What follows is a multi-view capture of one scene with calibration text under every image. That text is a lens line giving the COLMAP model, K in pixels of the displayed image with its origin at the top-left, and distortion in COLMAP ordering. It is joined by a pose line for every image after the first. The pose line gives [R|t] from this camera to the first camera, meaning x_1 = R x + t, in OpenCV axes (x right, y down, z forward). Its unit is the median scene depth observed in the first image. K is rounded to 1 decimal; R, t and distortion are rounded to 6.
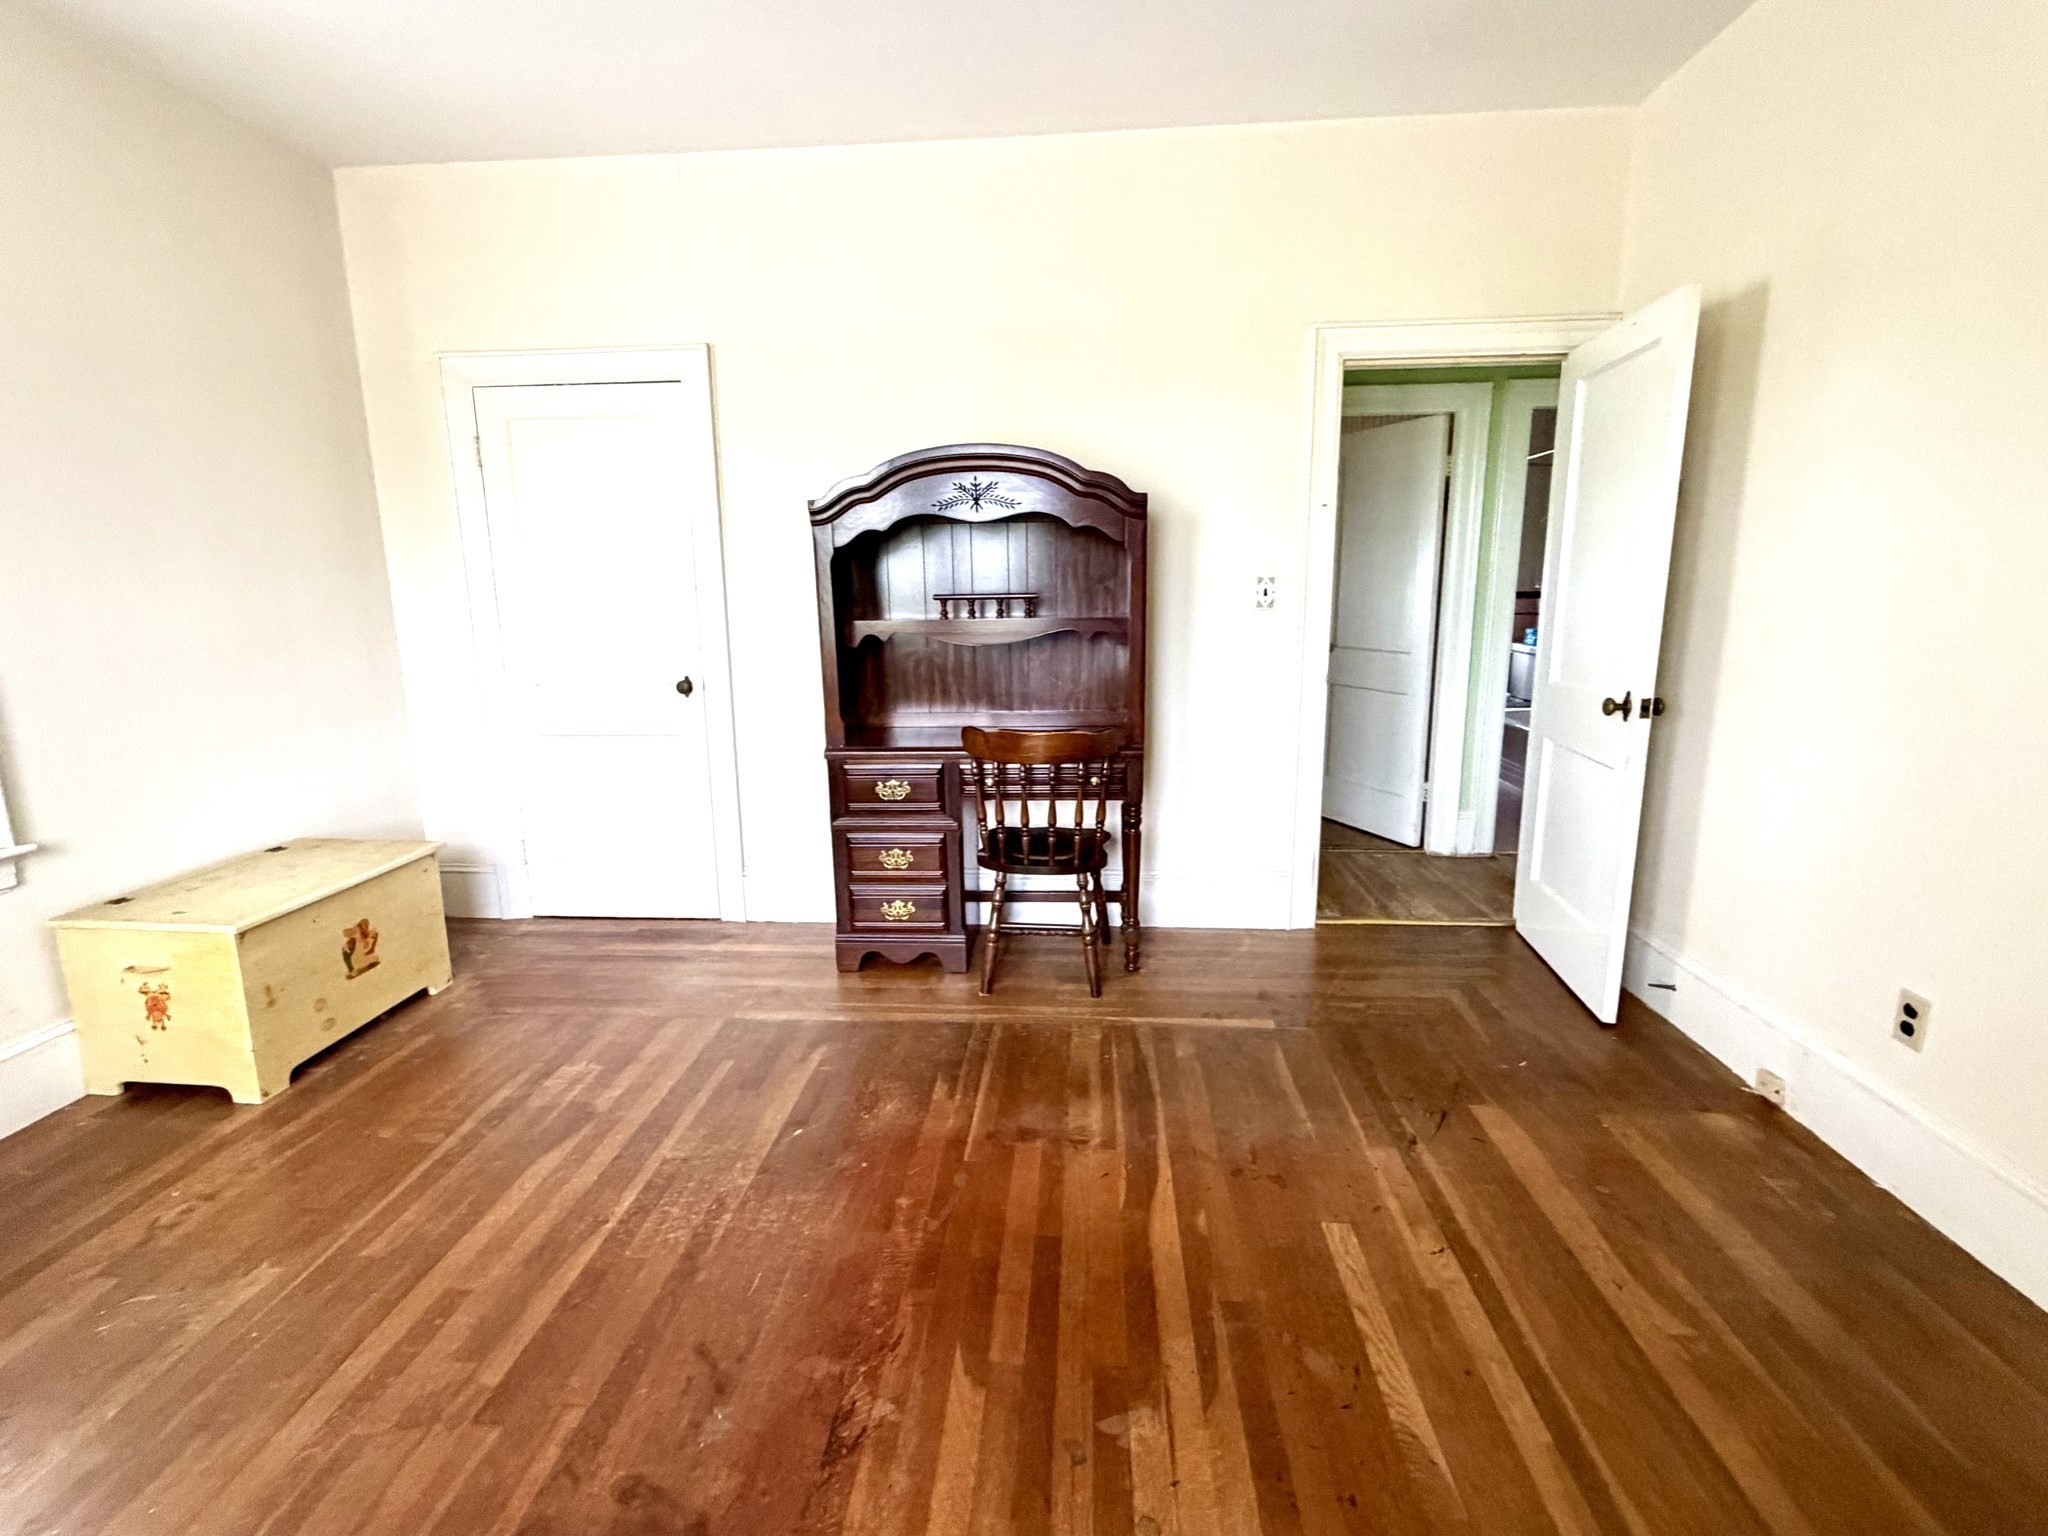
lens RADIAL K [[958.6, 0, 1018.8], [0, 958.6, 766.6], [0, 0, 1]] dist [0.000153, 0.000768]
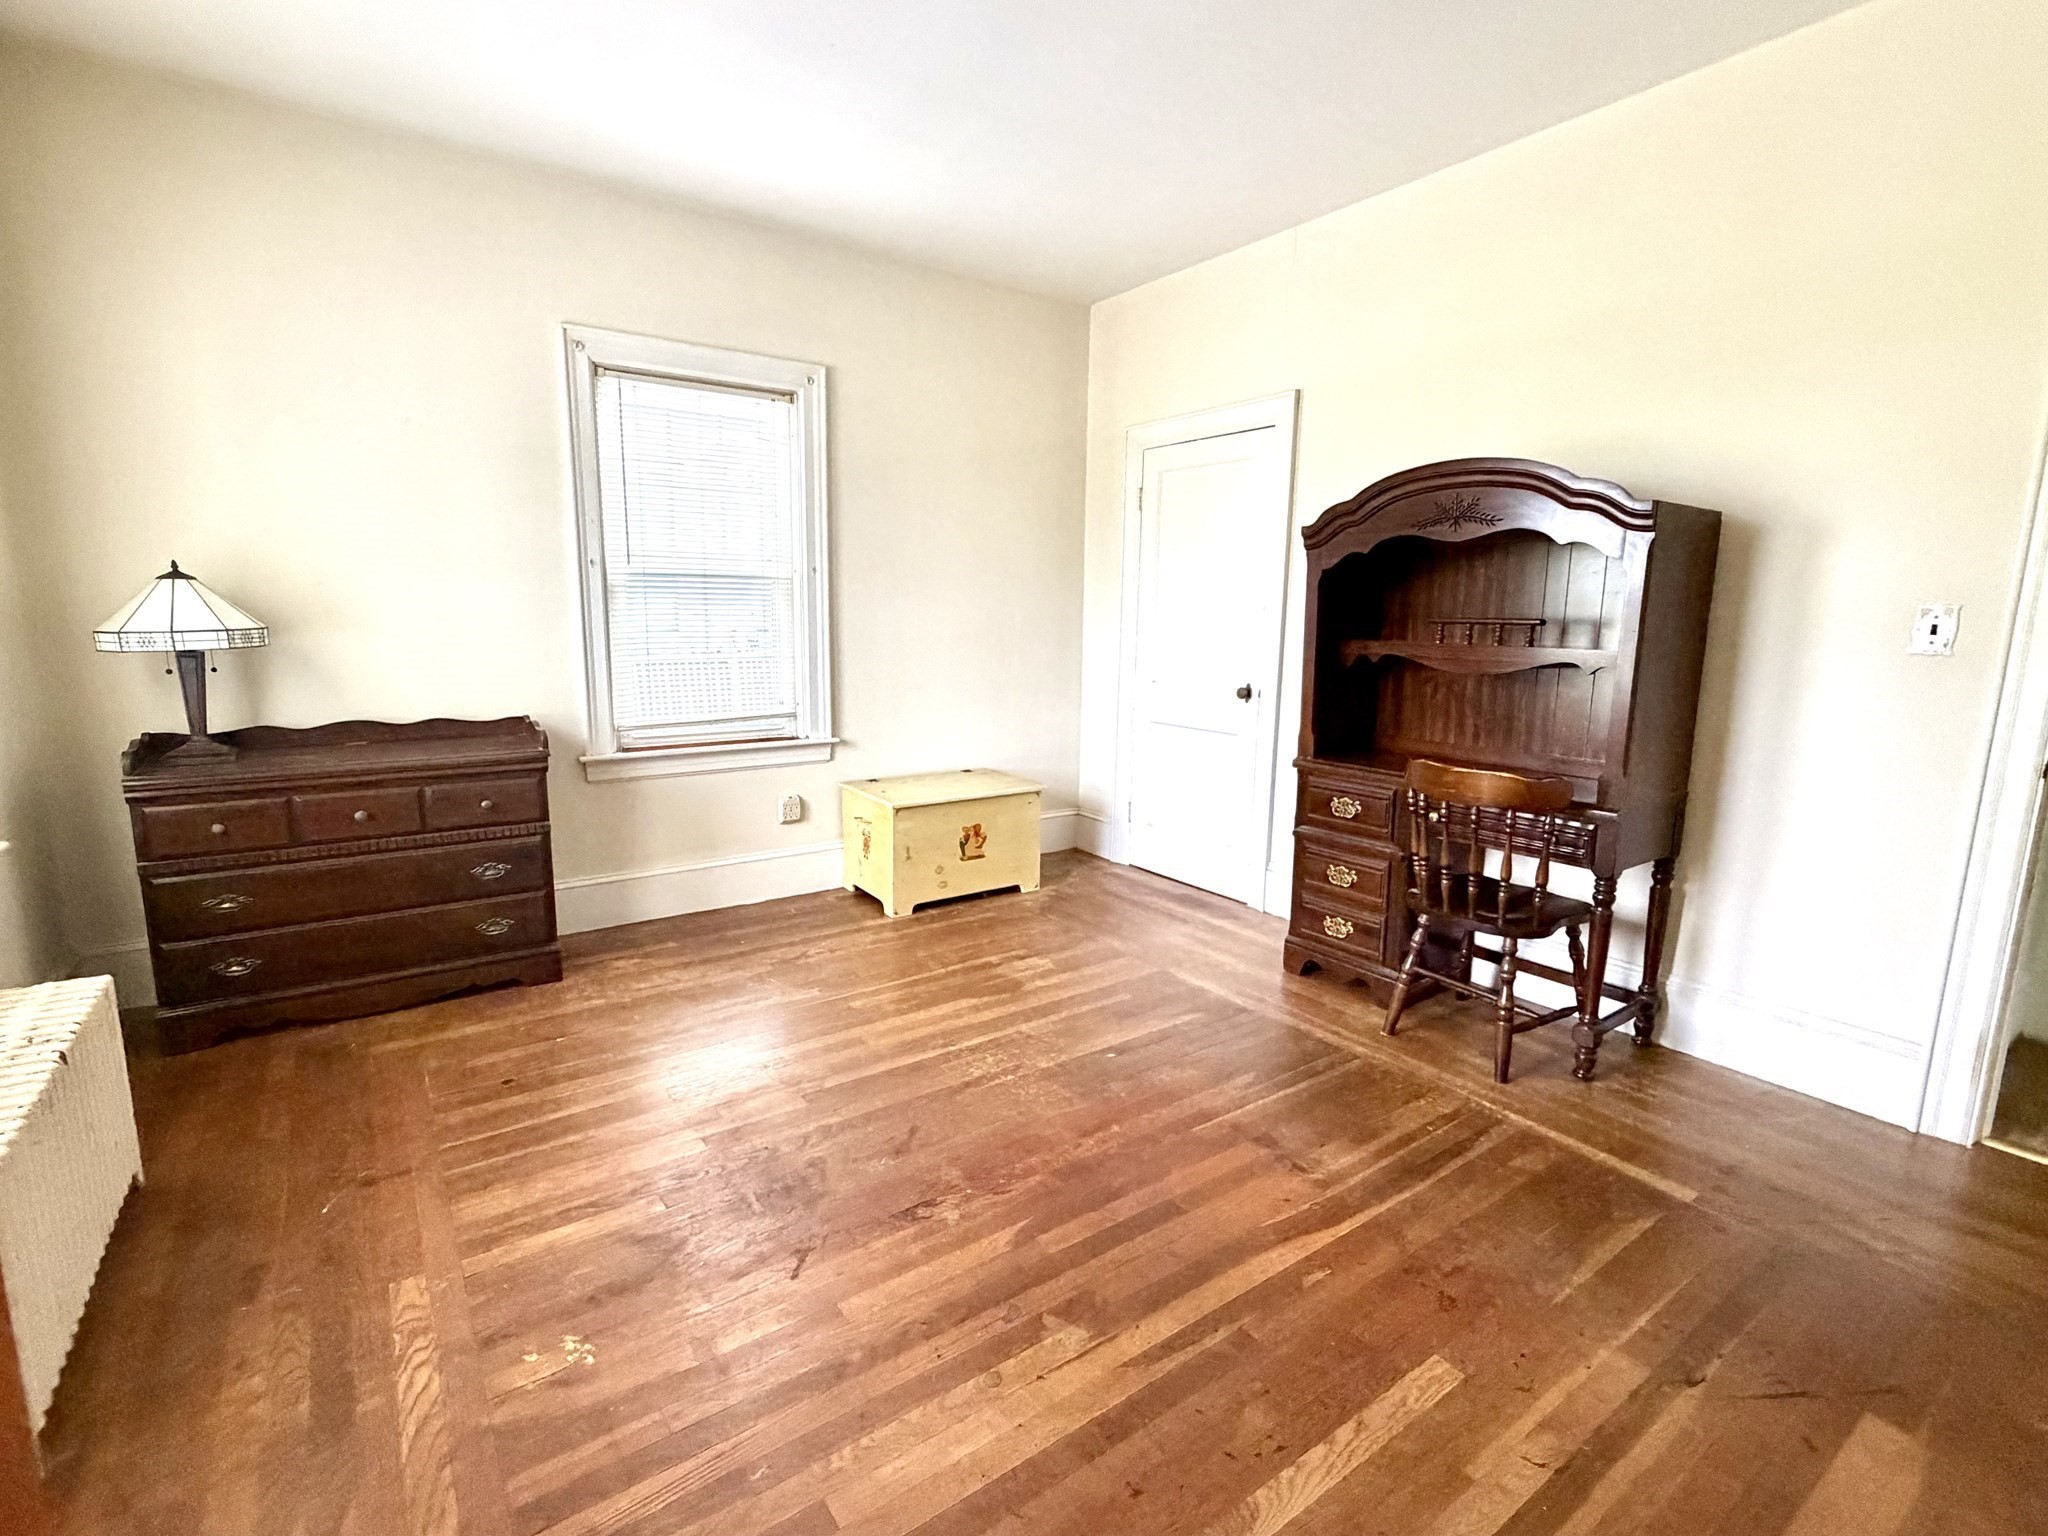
lens RADIAL K [[958.6, 0, 1015.7], [0, 958.6, 766.1], [0, 0, 1]] dist [0.000153, 0.000768]
pose [[0.632408, 0.148369, -0.760294, 0.518537], [-0.169979, 0.984144, 0.050665, -0.013433], [0.755756, 0.097193, 0.647600, 0.094568]]
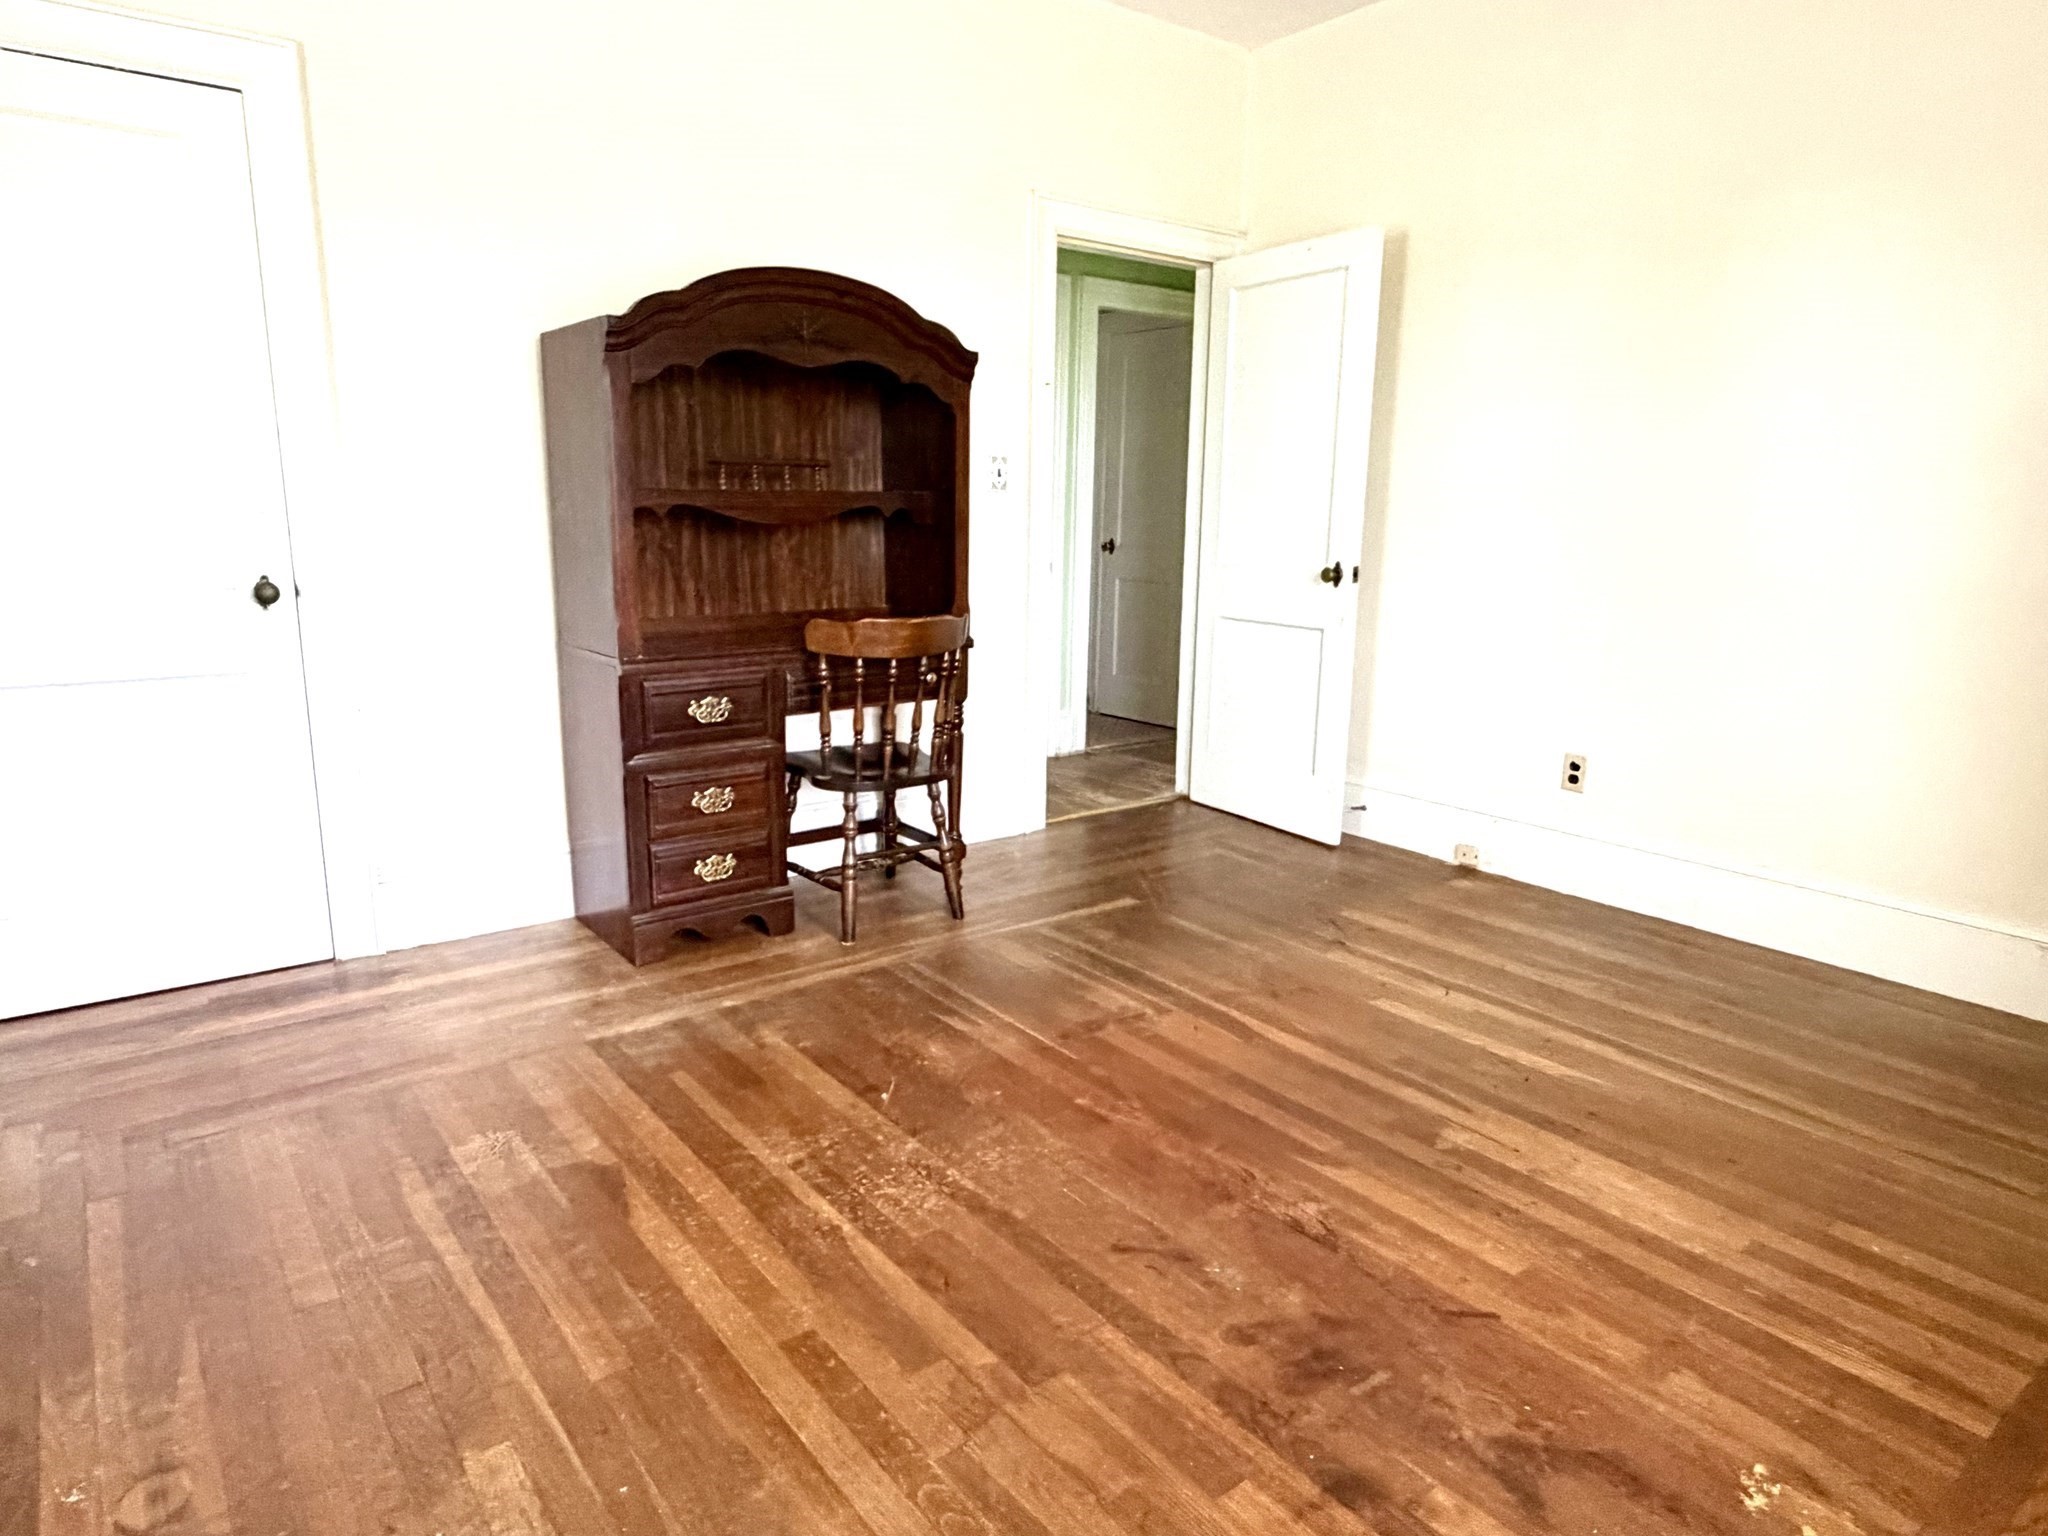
lens RADIAL K [[1248.9, 0, 1019.7], [0, 1248.9, 770.4], [0, 0, 1]] dist [-0.000346, 0.001616]
pose [[0.746558, -0.117753, 0.654817, -0.764756], [0.104930, 0.992735, 0.058889, 0.050315], [-0.656994, 0.024746, 0.753490, 0.104292]]
